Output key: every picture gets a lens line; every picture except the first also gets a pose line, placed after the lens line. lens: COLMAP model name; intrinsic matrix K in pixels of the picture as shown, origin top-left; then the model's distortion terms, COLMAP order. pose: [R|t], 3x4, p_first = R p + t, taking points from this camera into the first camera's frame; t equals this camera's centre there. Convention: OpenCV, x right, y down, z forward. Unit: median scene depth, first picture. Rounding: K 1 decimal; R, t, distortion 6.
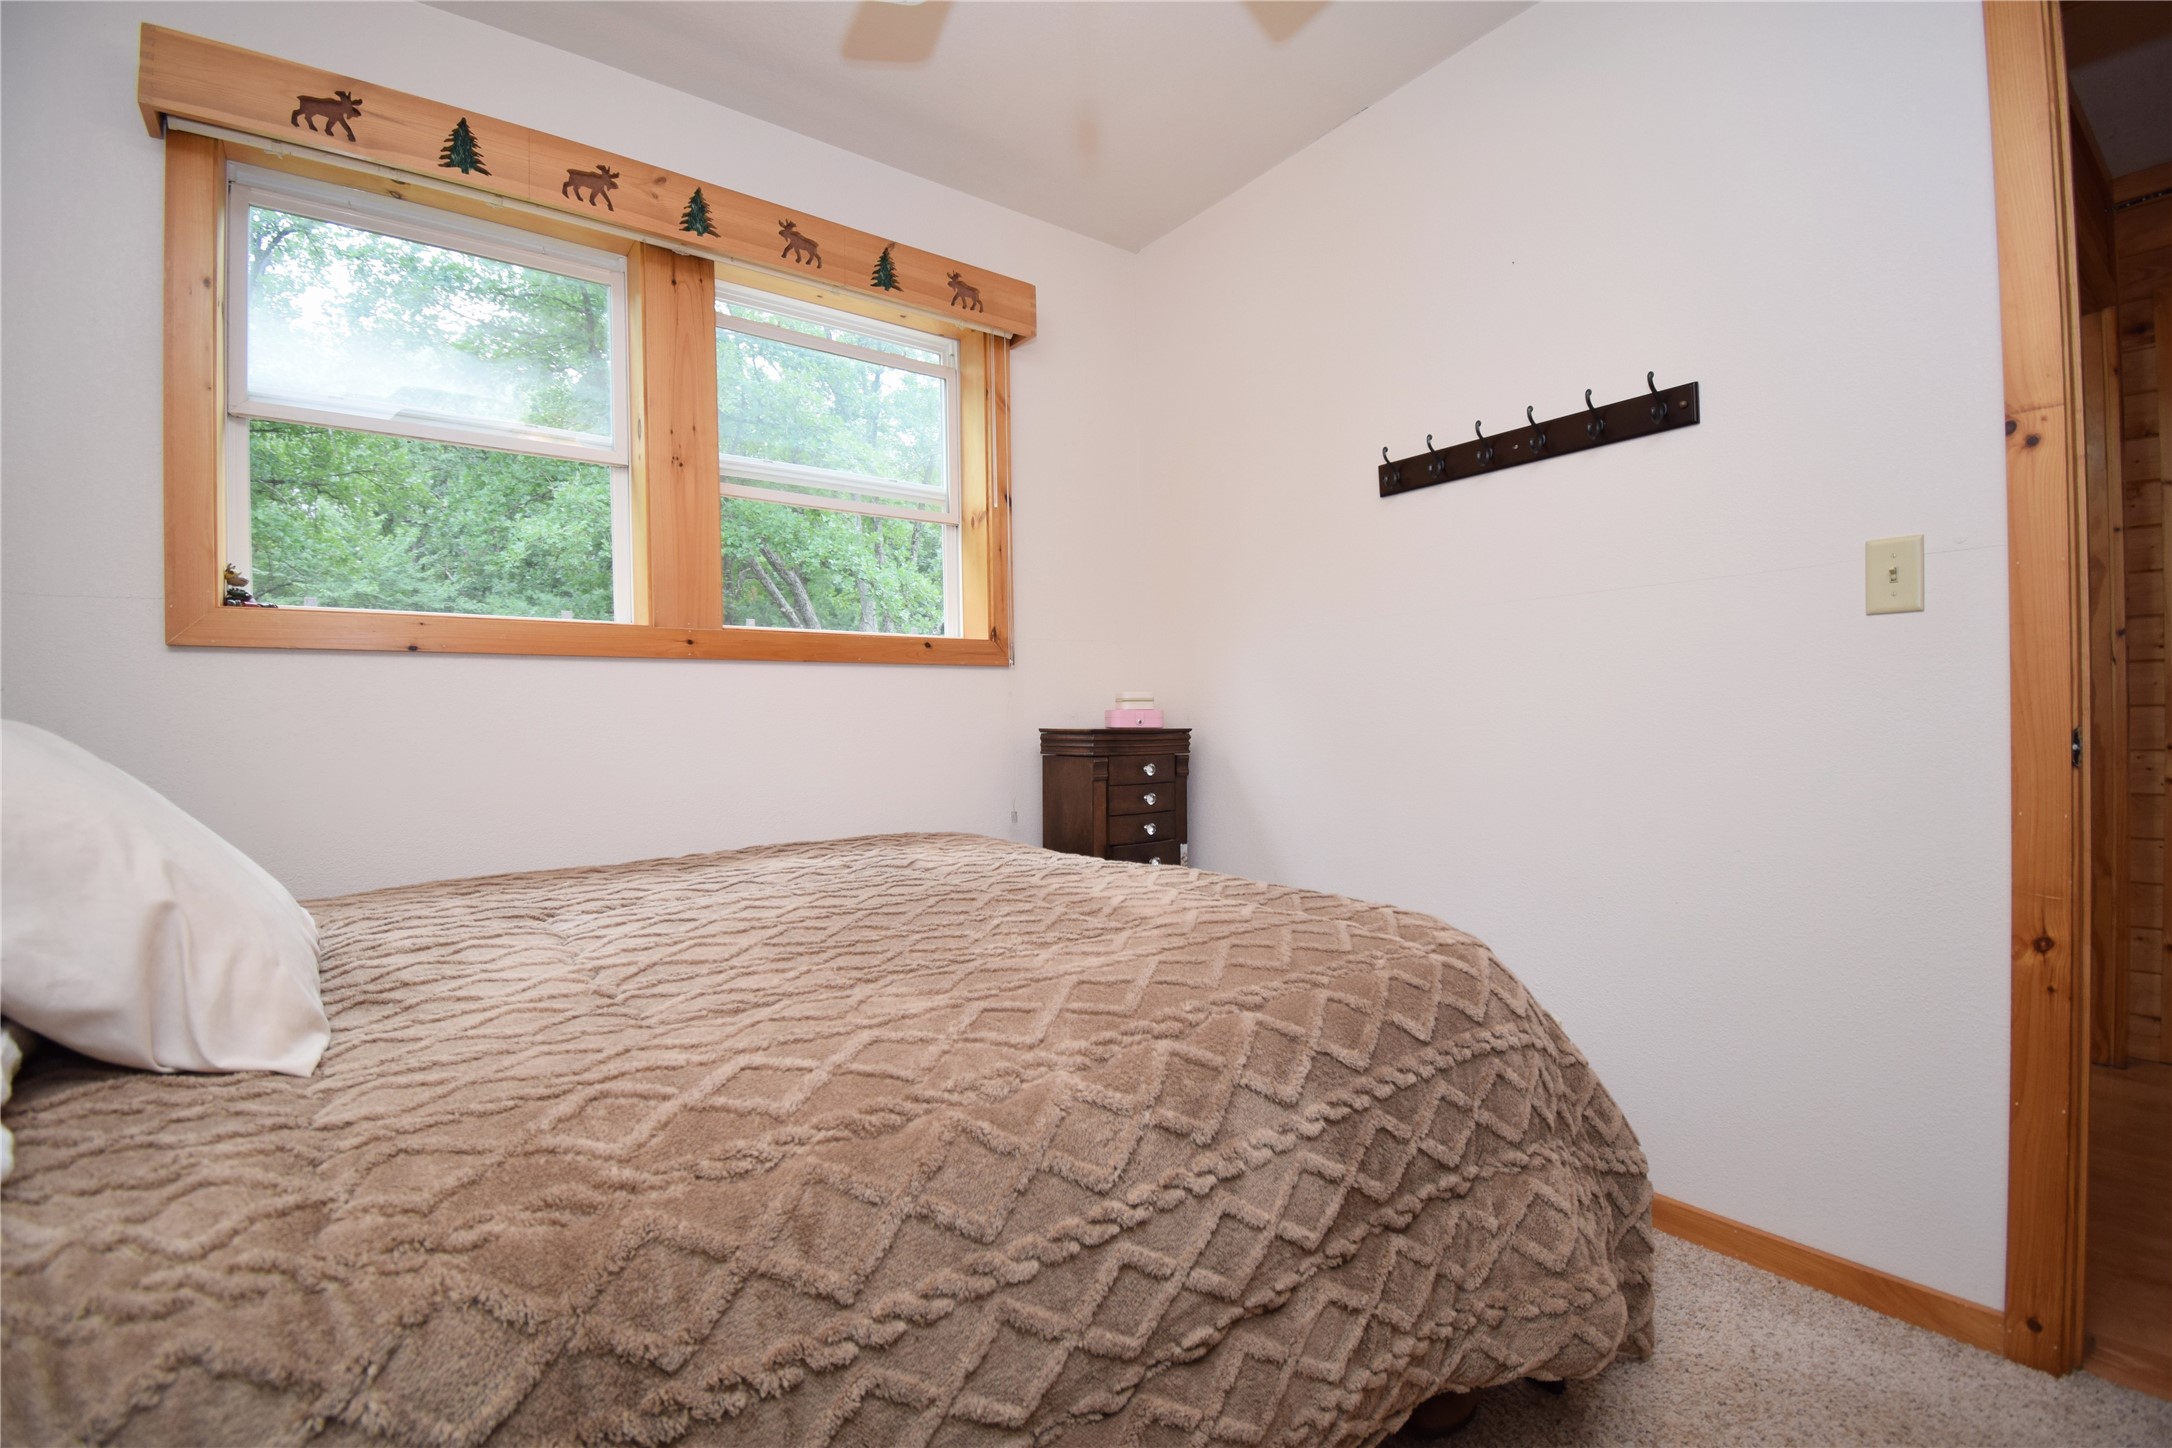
lens RADIAL K [[953.2, 0, 1095.6], [0, 953.2, 728.9], [0, 0, 1]] dist [0.024036, -0.028727]
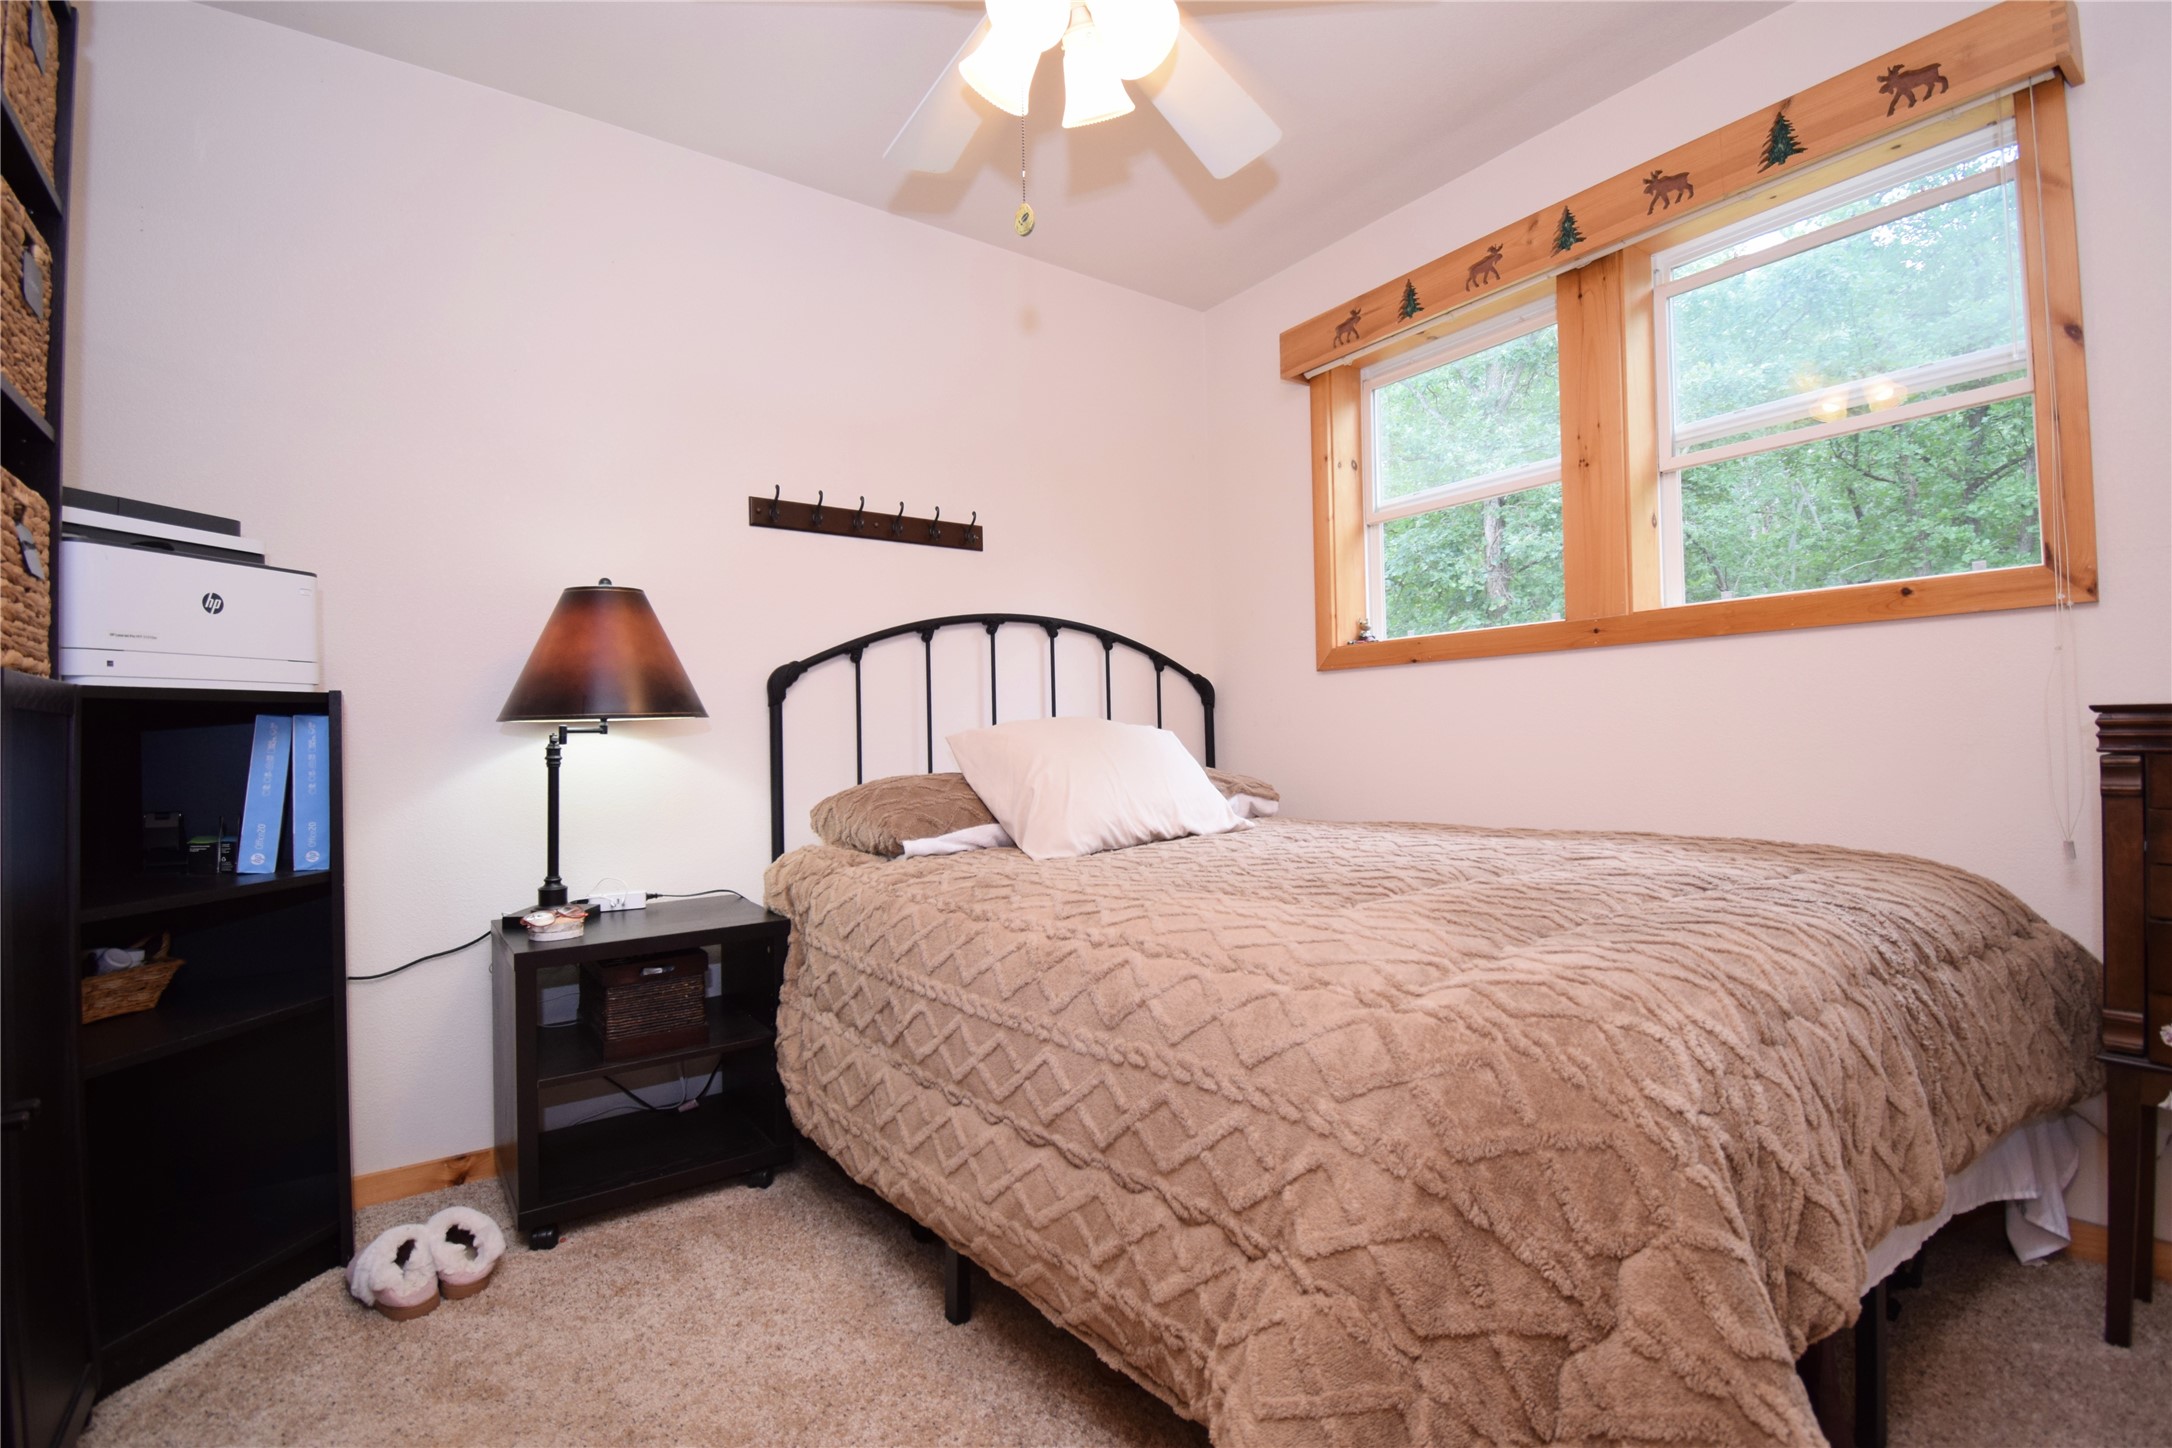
lens RADIAL K [[953.2, 0, 1095.6], [0, 953.2, 728.9], [0, 0, 1]] dist [0.024036, -0.028727]
pose [[-0.008589, 0.009691, -0.999916, 0.622378], [0.016190, 0.999823, 0.009551, -0.001579], [0.999832, -0.016107, -0.008745, 0.447670]]
